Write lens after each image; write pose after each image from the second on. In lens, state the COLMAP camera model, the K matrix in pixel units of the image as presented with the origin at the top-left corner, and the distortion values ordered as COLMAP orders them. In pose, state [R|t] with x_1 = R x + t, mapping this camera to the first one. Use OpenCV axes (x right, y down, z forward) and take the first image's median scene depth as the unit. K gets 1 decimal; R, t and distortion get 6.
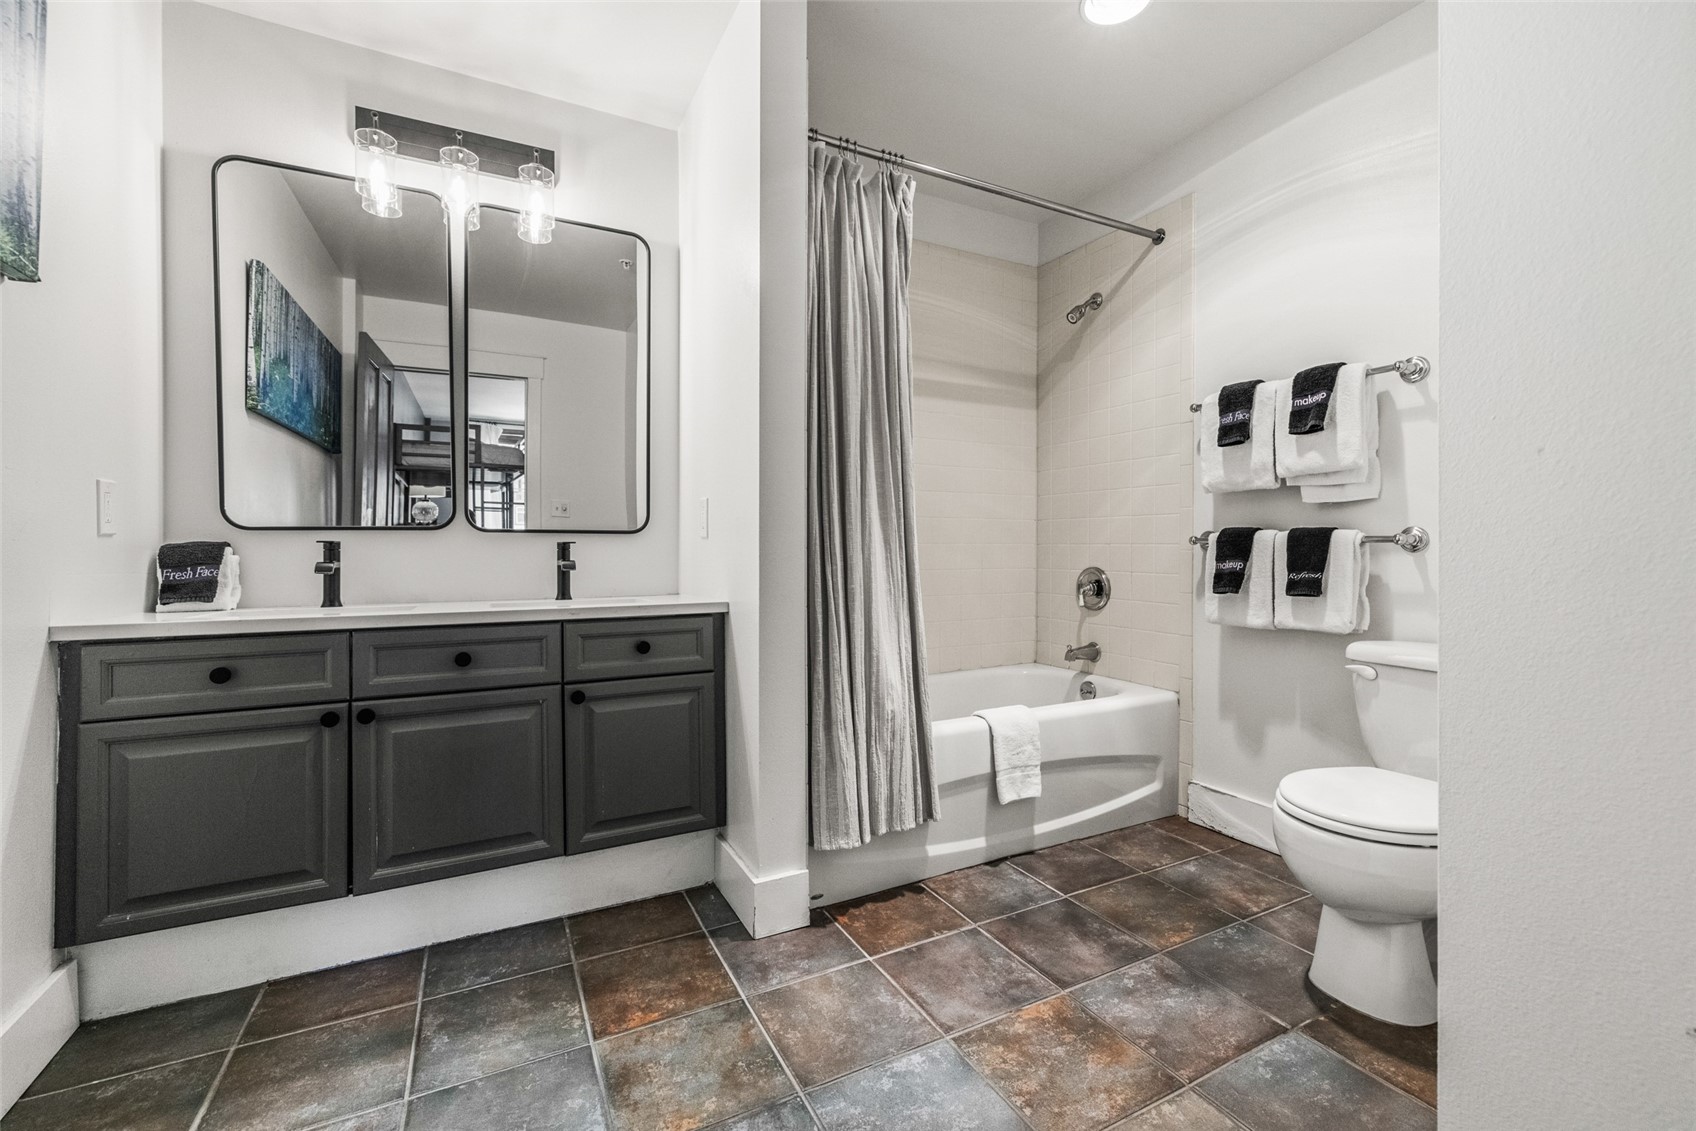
lens RADIAL K [[728.3, 0, 848.0], [0, 728.3, 565.5], [0, 0, 1]] dist [0.001600, -0.000476]
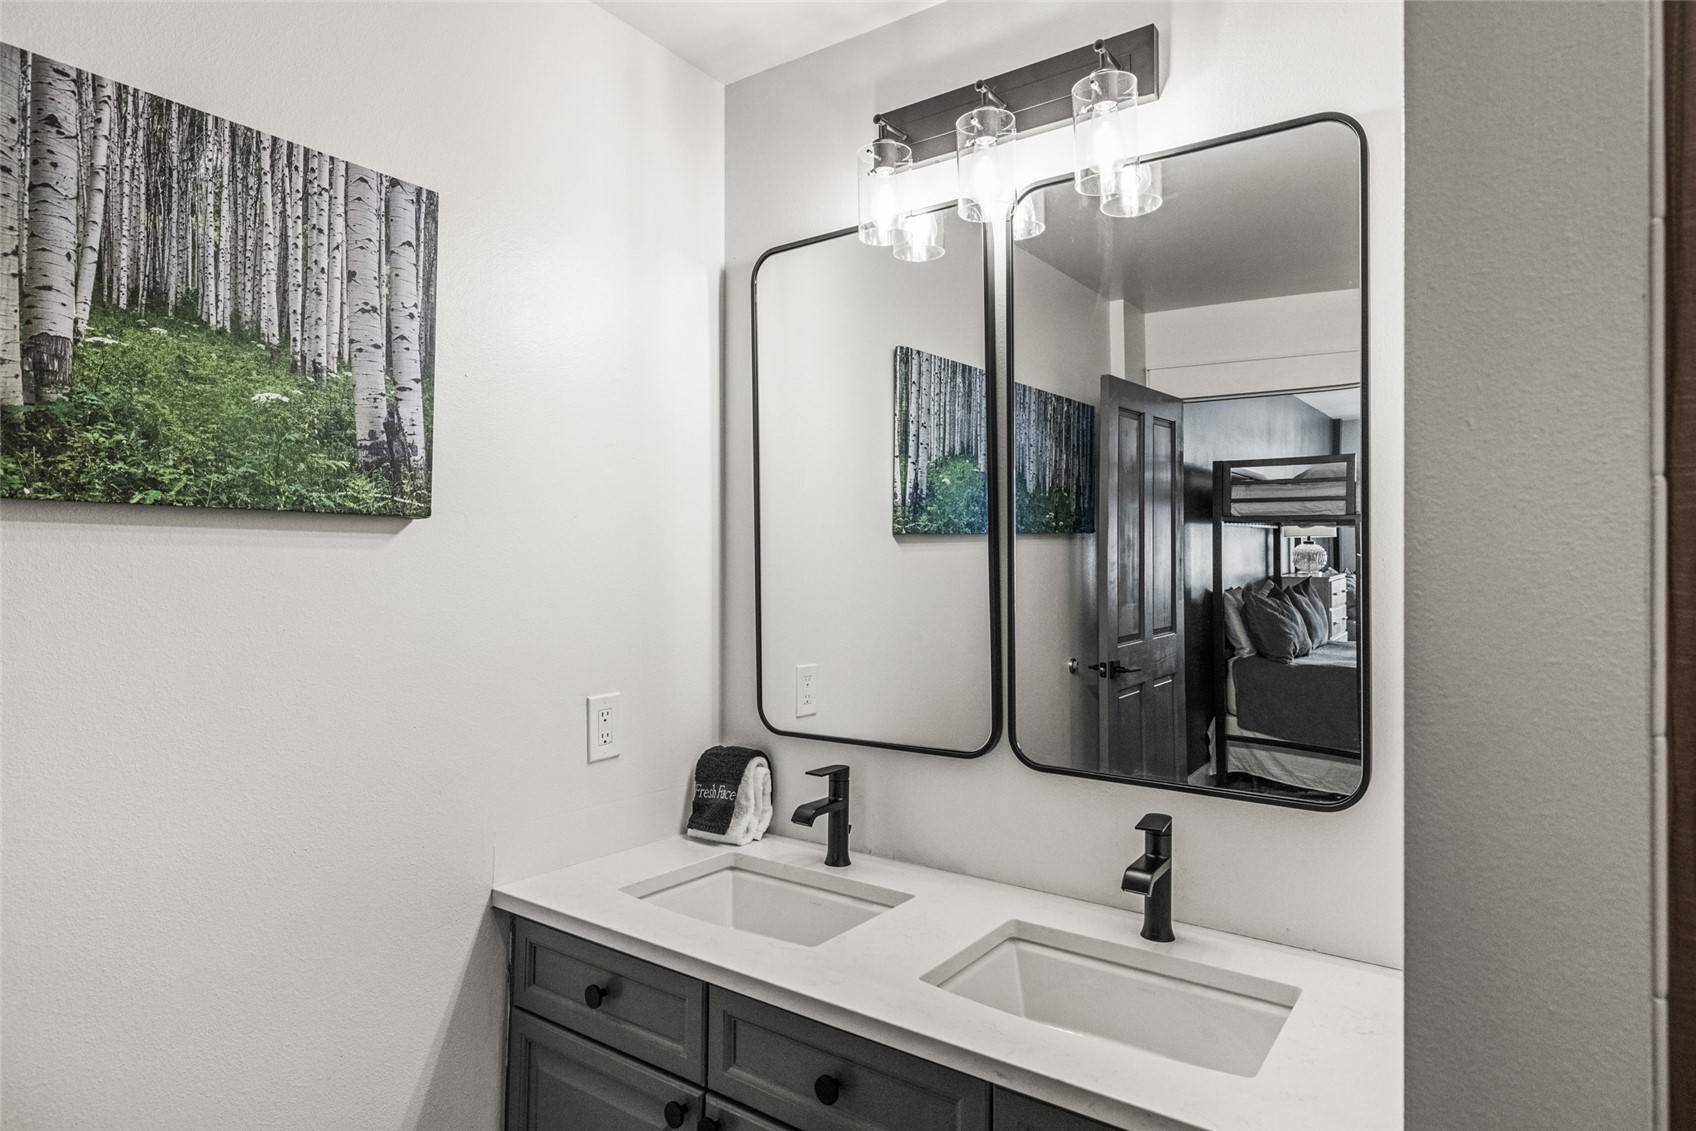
lens RADIAL K [[950.2, 0, 848.0], [0, 950.2, 565.5], [0, 0, 1]] dist [-0.029290, -0.000175]
pose [[0.492567, -0.003988, -0.870266, 0.067633], [-0.013453, 0.999835, -0.012196, -0.205106], [0.870171, 0.017715, 0.492432, 0.557201]]
